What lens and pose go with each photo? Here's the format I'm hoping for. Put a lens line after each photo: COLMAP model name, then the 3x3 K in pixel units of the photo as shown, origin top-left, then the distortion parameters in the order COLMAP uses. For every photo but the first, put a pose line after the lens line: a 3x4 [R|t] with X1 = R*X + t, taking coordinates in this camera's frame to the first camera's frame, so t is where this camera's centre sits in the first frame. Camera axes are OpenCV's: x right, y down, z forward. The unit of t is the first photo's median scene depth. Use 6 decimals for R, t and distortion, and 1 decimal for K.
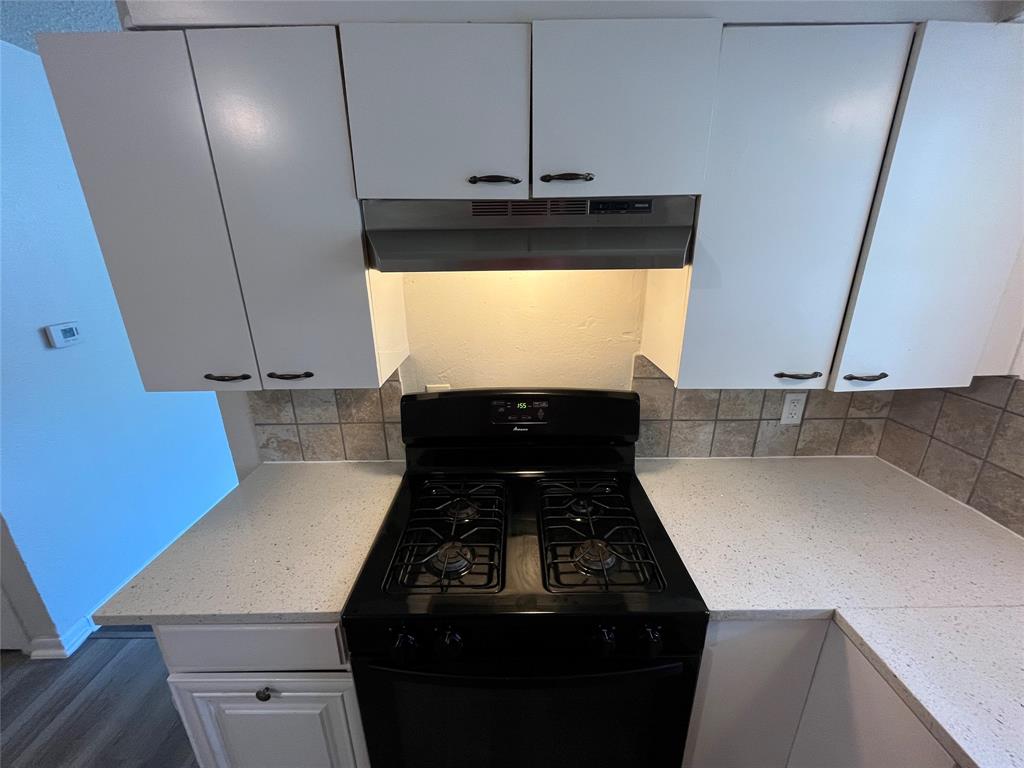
lens RADIAL K [[412.1, 0, 512.7], [0, 412.1, 385.1], [0, 0, 1]] dist [-0.002878, -0.000298]
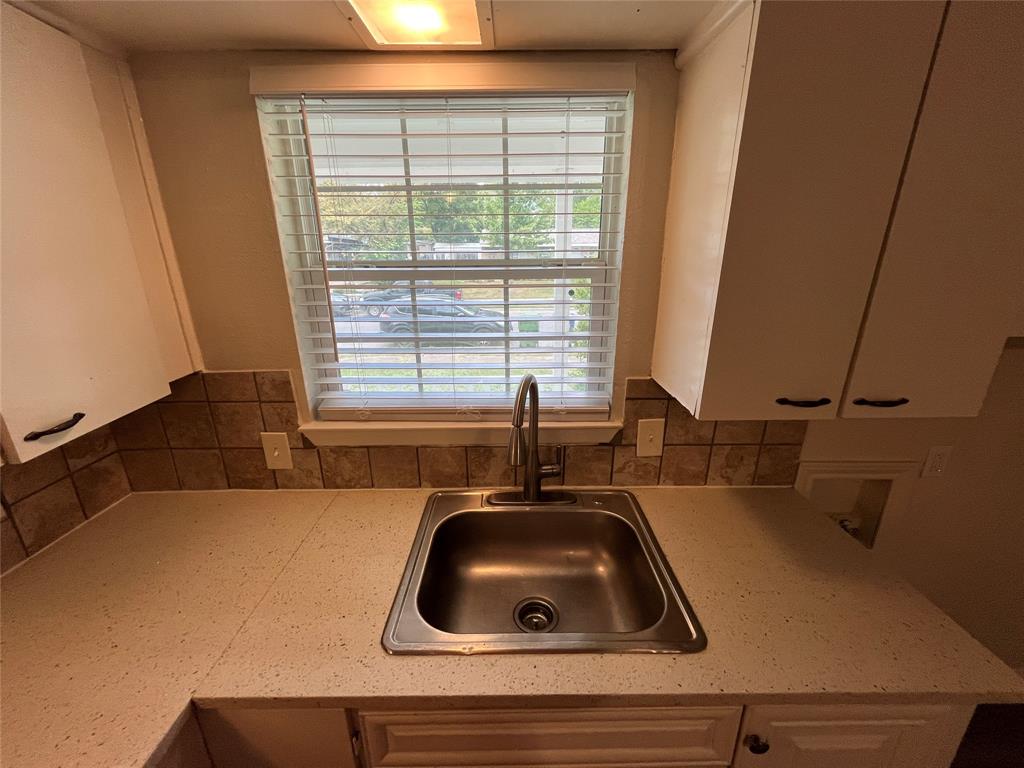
lens RADIAL K [[412.1, 0, 512.1], [0, 412.1, 383.0], [0, 0, 1]] dist [-0.002878, -0.000298]
pose [[-0.001199, -0.295605, 0.955310, 0.139695], [0.320702, 0.904737, 0.280359, -0.030994], [-0.947179, 0.306706, 0.093716, 0.095952]]
